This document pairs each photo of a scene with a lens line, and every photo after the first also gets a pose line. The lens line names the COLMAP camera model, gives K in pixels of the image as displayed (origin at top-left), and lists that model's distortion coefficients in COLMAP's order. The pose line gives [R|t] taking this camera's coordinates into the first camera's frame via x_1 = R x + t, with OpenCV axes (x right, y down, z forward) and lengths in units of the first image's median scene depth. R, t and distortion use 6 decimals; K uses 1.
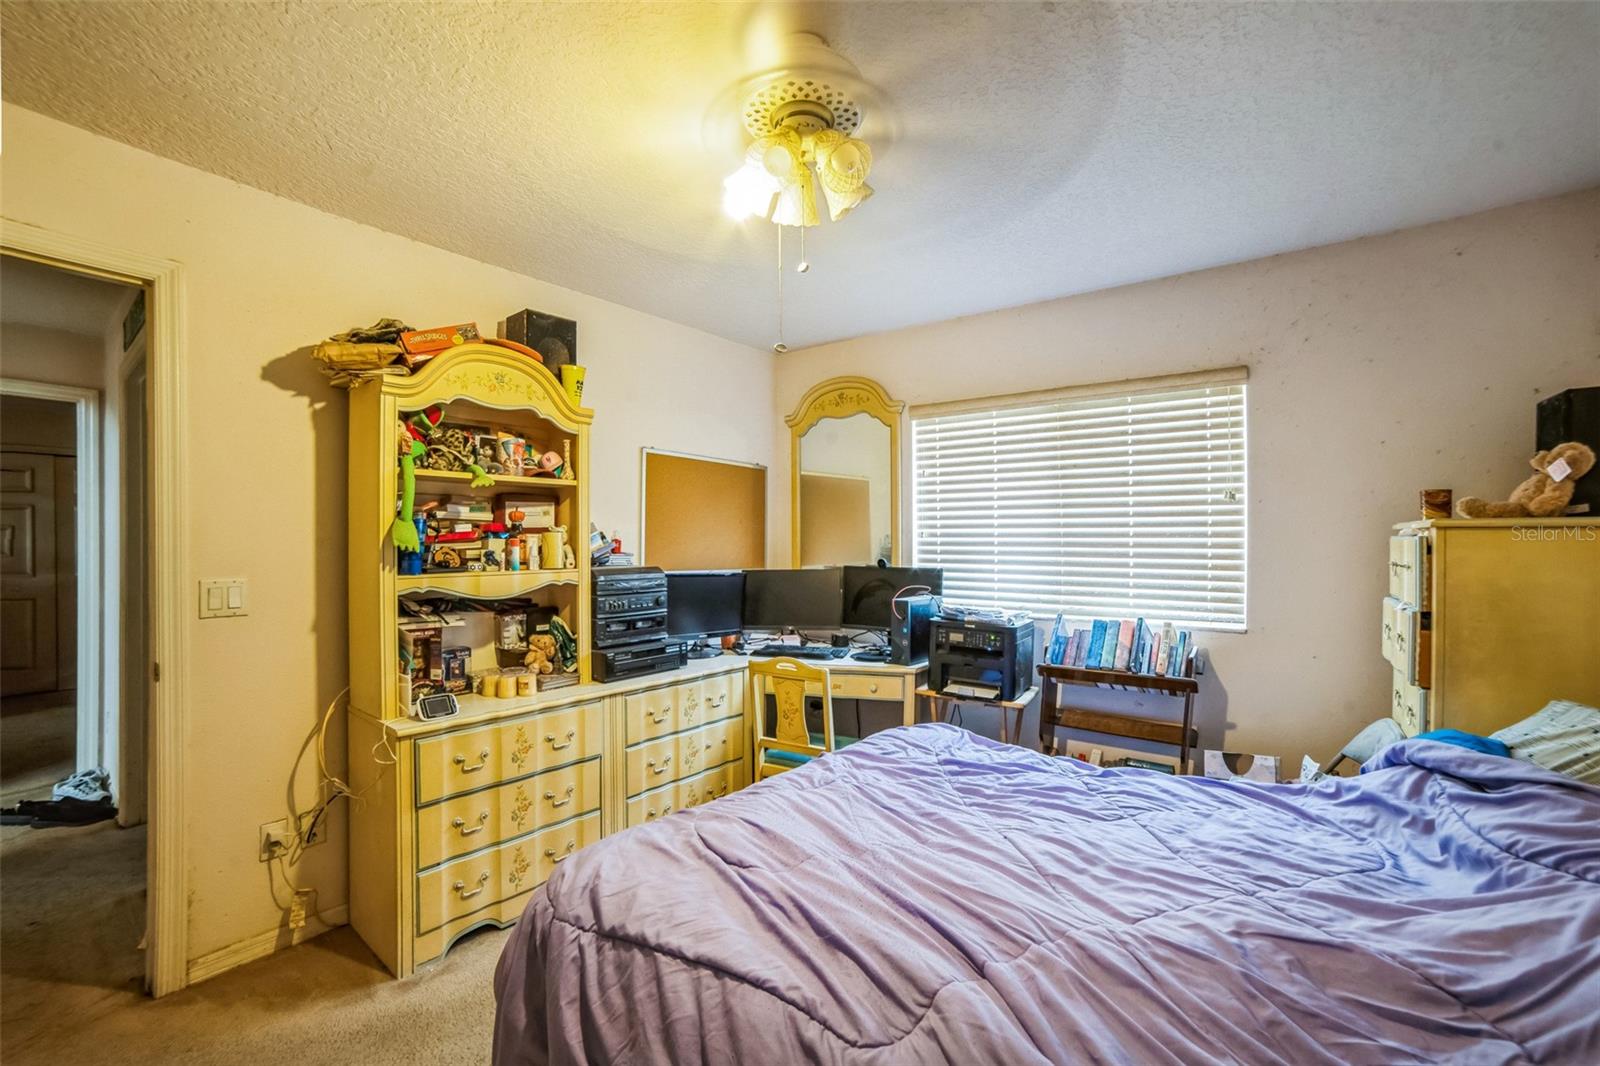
lens RADIAL K [[676.3, 0, 802.5], [0, 676.3, 541.4], [0, 0, 1]] dist [-0.098938, 0.038331]
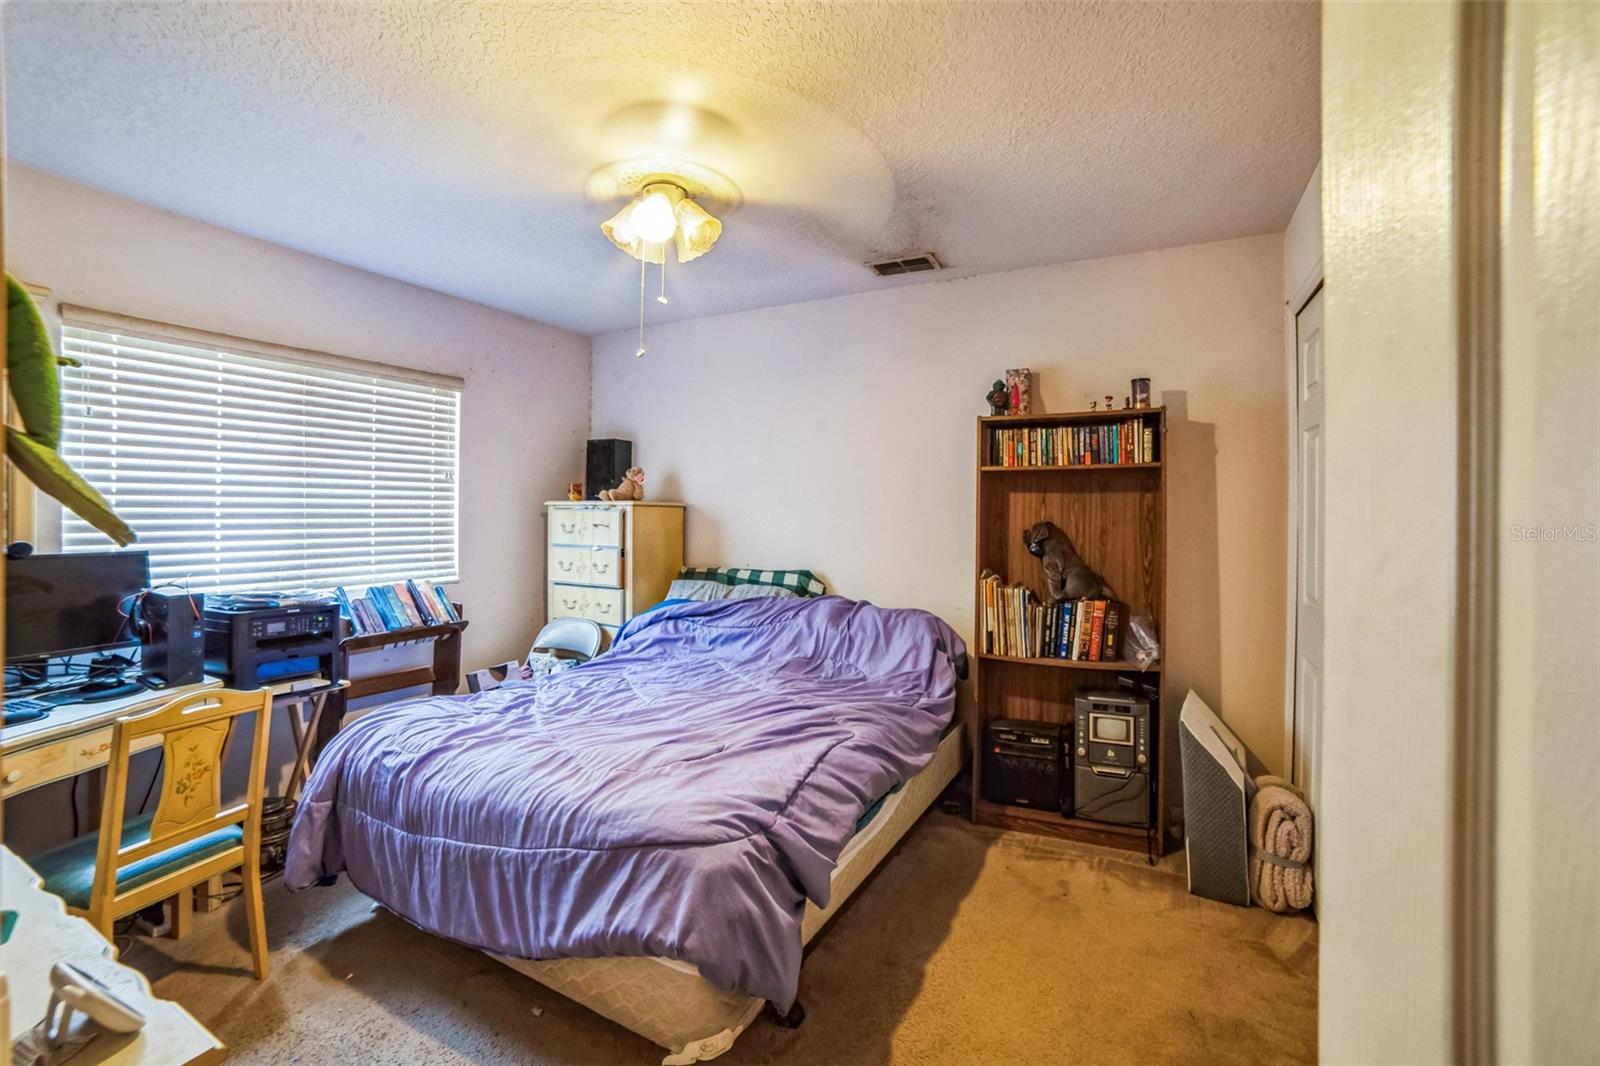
lens RADIAL K [[676.3, 0, 802.5], [0, 676.3, 541.4], [0, 0, 1]] dist [-0.098938, 0.038331]
pose [[-0.174847, -0.044463, 0.983591, -0.718634], [-0.002909, 0.998999, 0.044642, -0.002495], [-0.984591, 0.004944, -0.174801, 0.526053]]
